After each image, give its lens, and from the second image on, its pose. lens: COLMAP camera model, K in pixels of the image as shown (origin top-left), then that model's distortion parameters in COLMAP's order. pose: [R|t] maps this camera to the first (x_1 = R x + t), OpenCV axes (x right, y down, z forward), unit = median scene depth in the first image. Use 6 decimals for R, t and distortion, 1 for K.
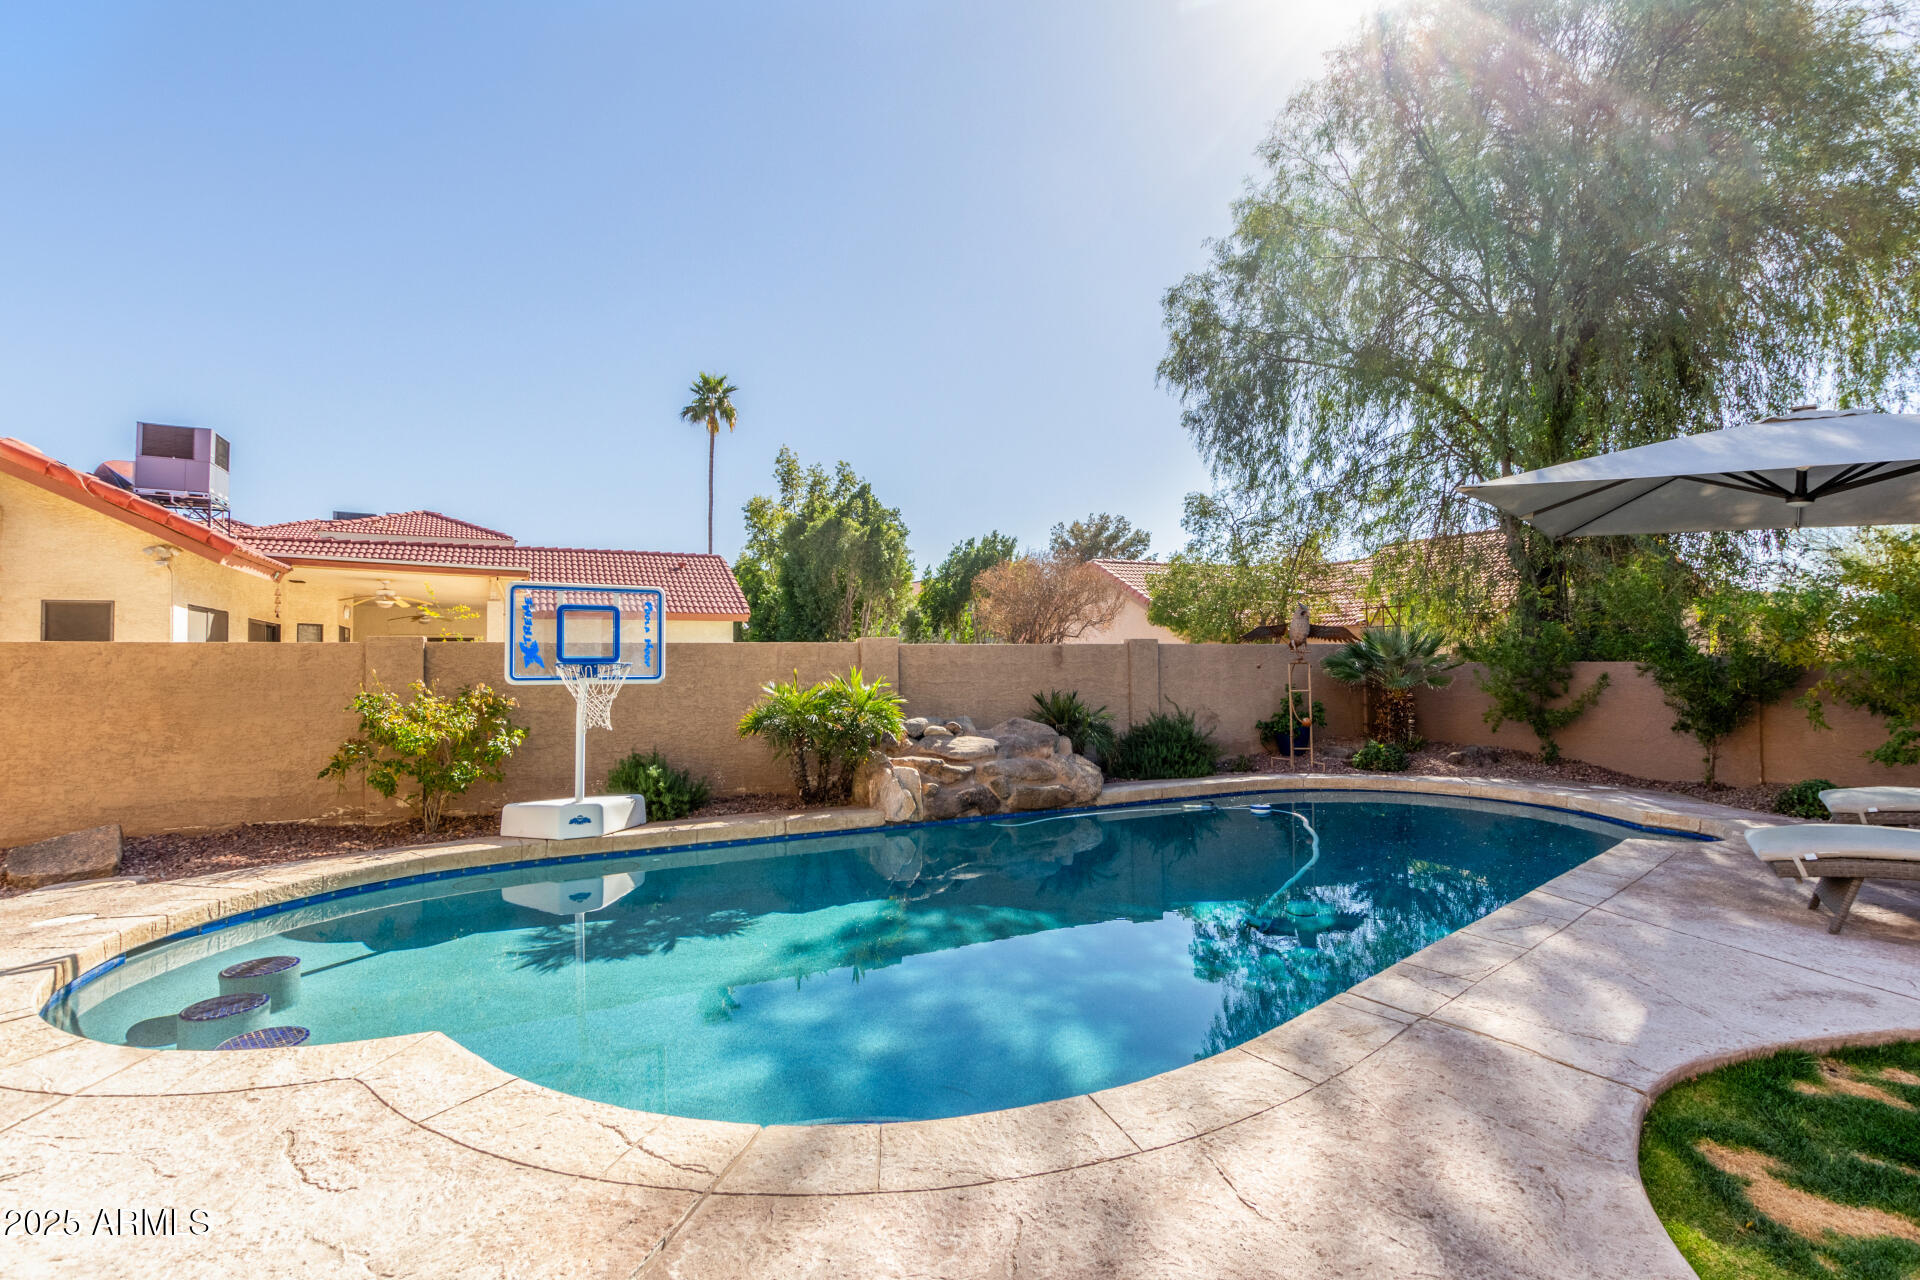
lens RADIAL K [[895.0, 0, 978.1], [0, 895.0, 640.5], [0, 0, 1]] dist [0.002776, 0.000060]
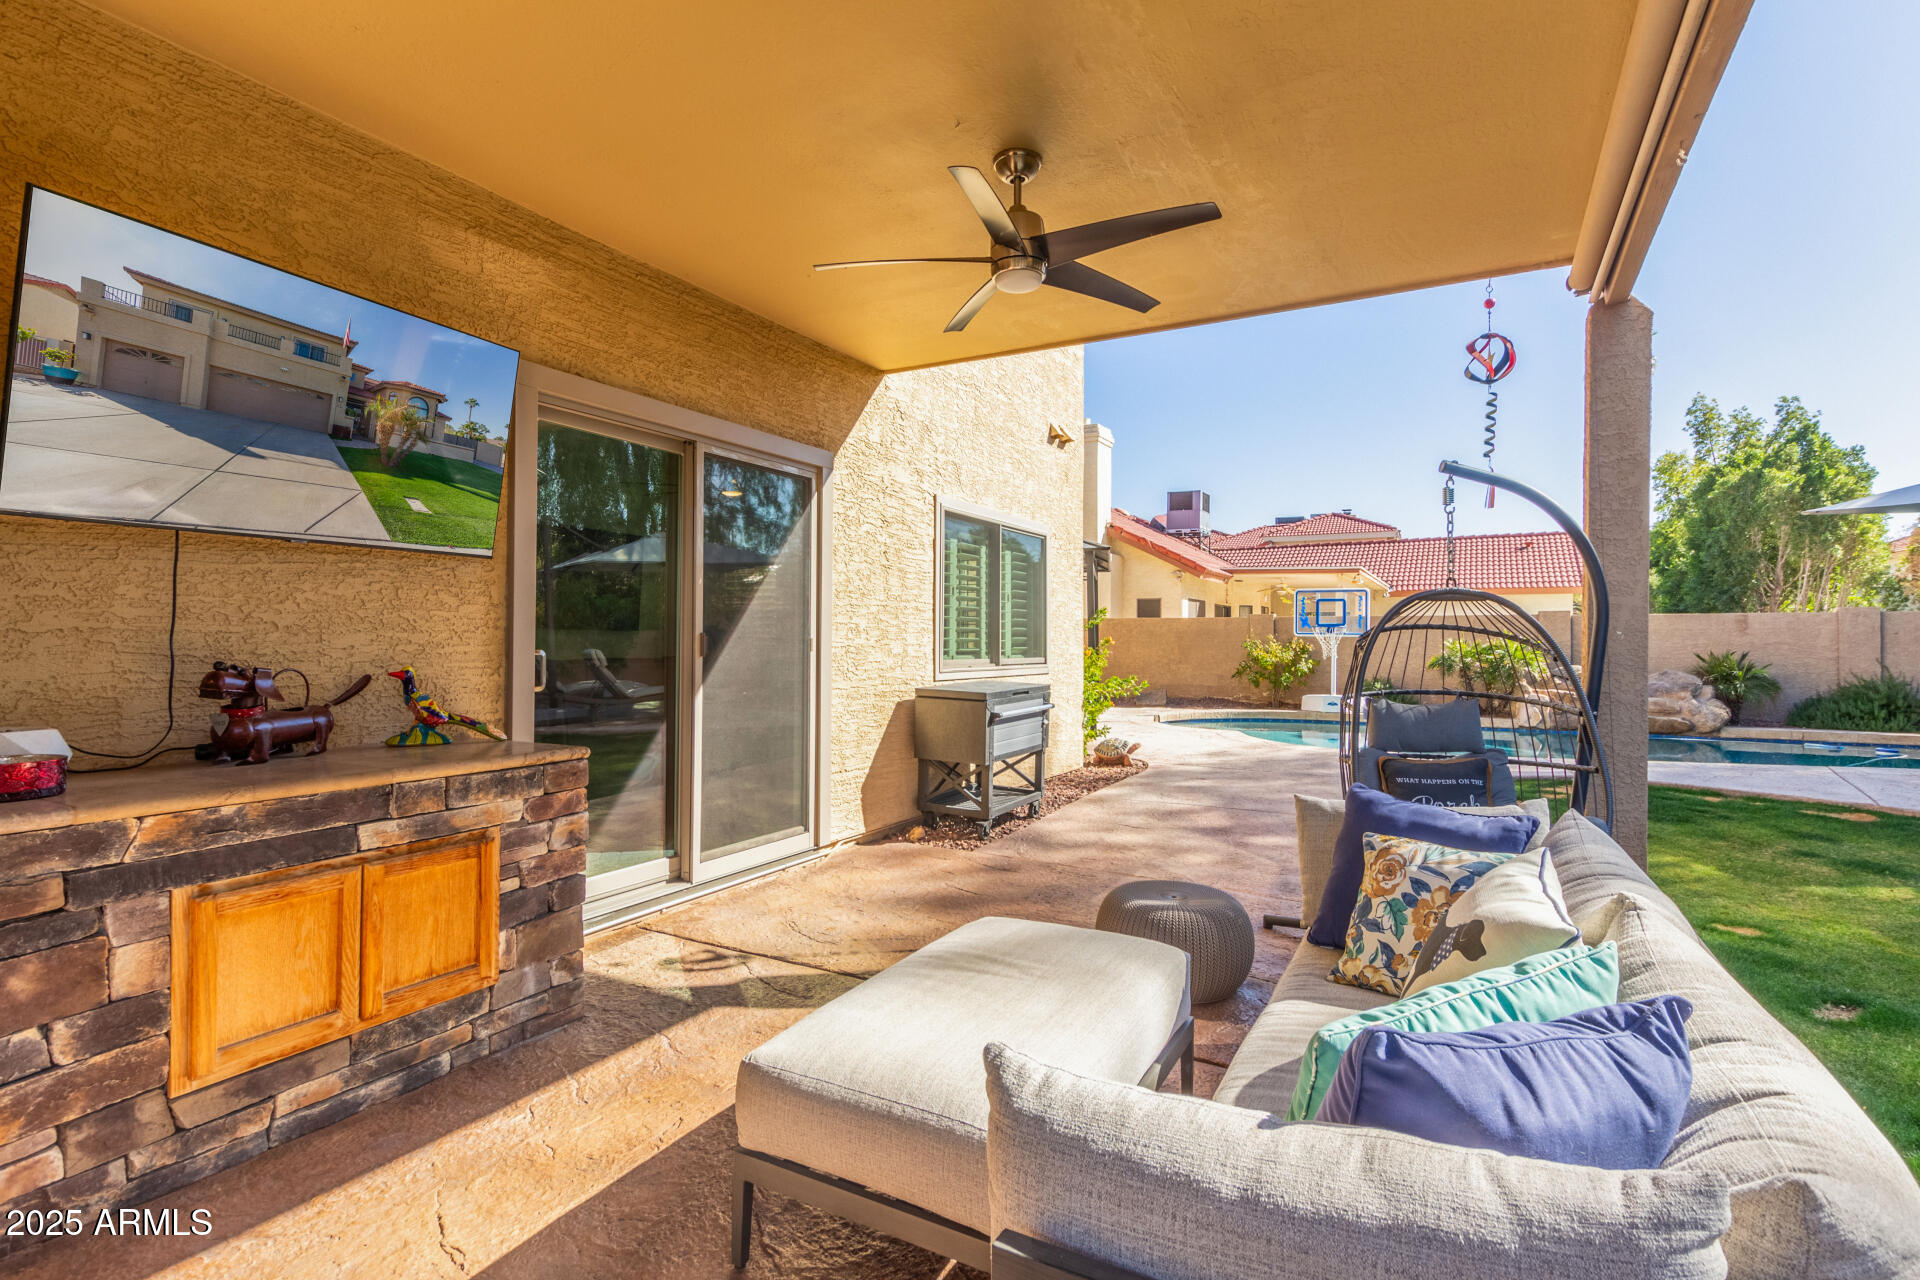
lens RADIAL K [[923.0, 0, 980.4], [0, 923.0, 629.1], [0, 0, 1]] dist [0.011882, -0.000728]
pose [[0.579904, 0.002347, -0.814681, 0.326949], [0.013150, 0.999839, 0.012241, -0.002355], [0.814579, -0.017812, 0.579780, -0.354641]]
